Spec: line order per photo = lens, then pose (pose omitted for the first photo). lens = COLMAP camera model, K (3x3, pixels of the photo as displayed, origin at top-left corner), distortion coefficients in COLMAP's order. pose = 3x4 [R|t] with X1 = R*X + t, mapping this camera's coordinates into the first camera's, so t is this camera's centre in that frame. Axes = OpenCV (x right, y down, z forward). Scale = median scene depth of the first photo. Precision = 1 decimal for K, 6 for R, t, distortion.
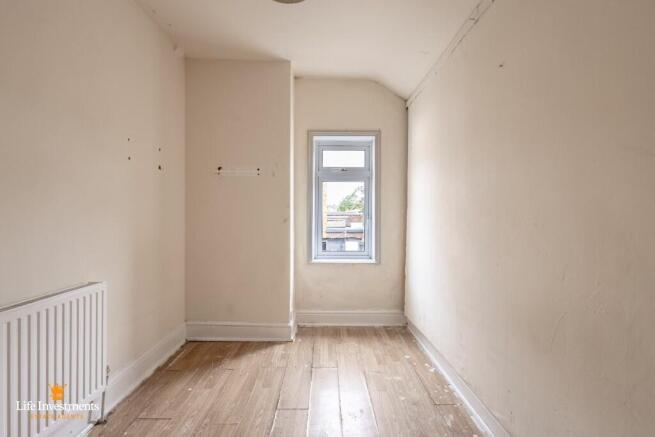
lens RADIAL K [[296.0, 0, 327.5], [0, 296.0, 218.5], [0, 0, 1]] dist [0.002278, -0.000126]
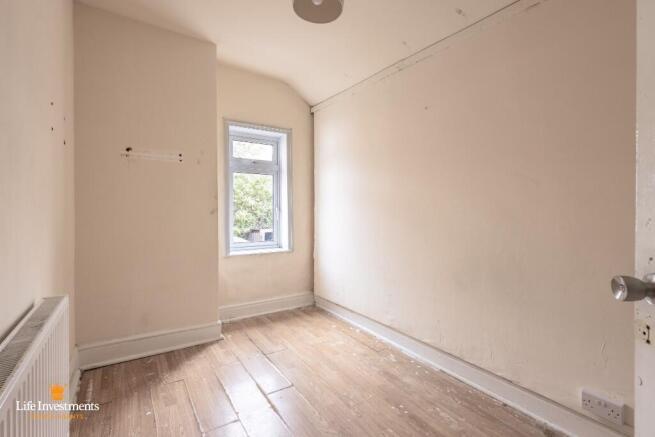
lens RADIAL K [[303.0, 0, 326.0], [0, 303.0, 205.6], [0, 0, 1]] dist [0.001441, -0.000228]
pose [[0.835168, 0.005752, 0.549964, -0.364049], [0.001443, 0.999919, -0.012649, -0.001718], [-0.549993, 0.011358, 0.835092, -0.002605]]
